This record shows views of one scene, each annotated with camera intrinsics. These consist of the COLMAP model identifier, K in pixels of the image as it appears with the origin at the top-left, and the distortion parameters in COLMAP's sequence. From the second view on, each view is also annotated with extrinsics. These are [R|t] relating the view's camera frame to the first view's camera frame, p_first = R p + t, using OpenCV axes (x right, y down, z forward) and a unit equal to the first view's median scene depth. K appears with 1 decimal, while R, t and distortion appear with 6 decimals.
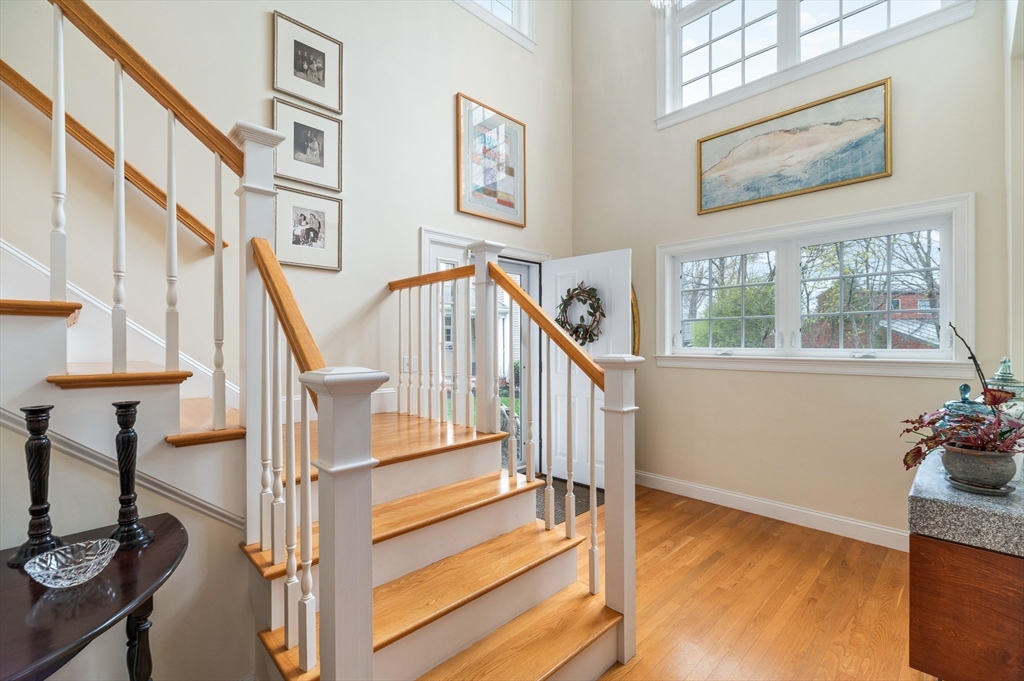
lens RADIAL K [[447.4, 0, 513.5], [0, 447.4, 342.9], [0, 0, 1]] dist [0.001497, -0.001657]
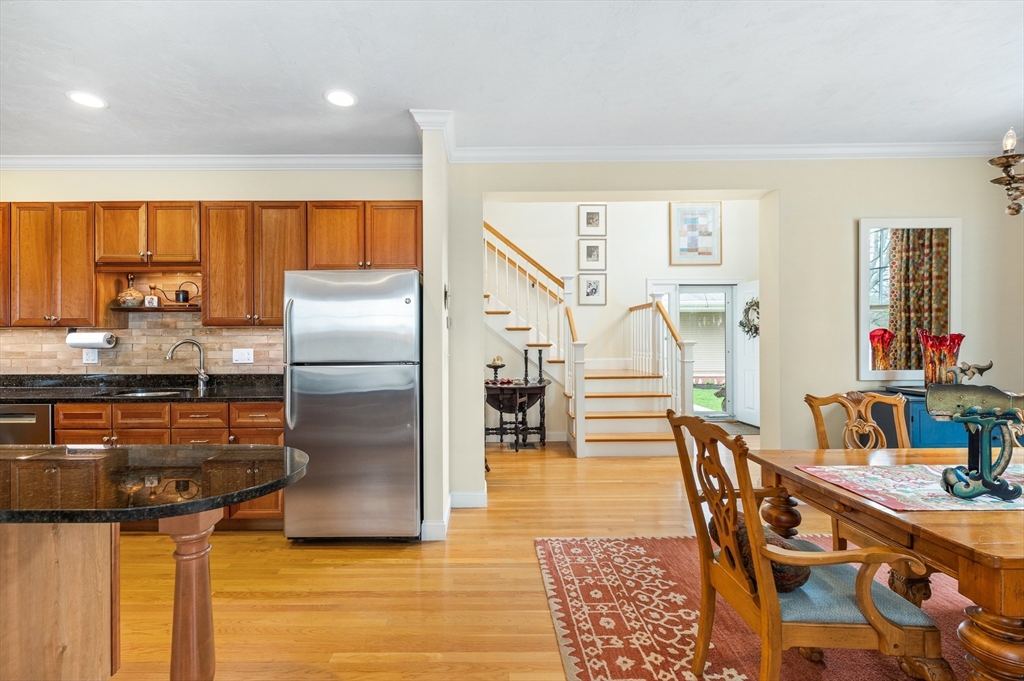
lens RADIAL K [[447.4, 0, 511.2], [0, 447.4, 339.1], [0, 0, 1]] dist [0.001497, -0.001657]
pose [[0.754270, -0.000443, -0.656564, 0.793436], [0.001785, 0.999997, 0.001377, 0.008733], [0.656562, -0.002210, 0.754269, -1.100380]]
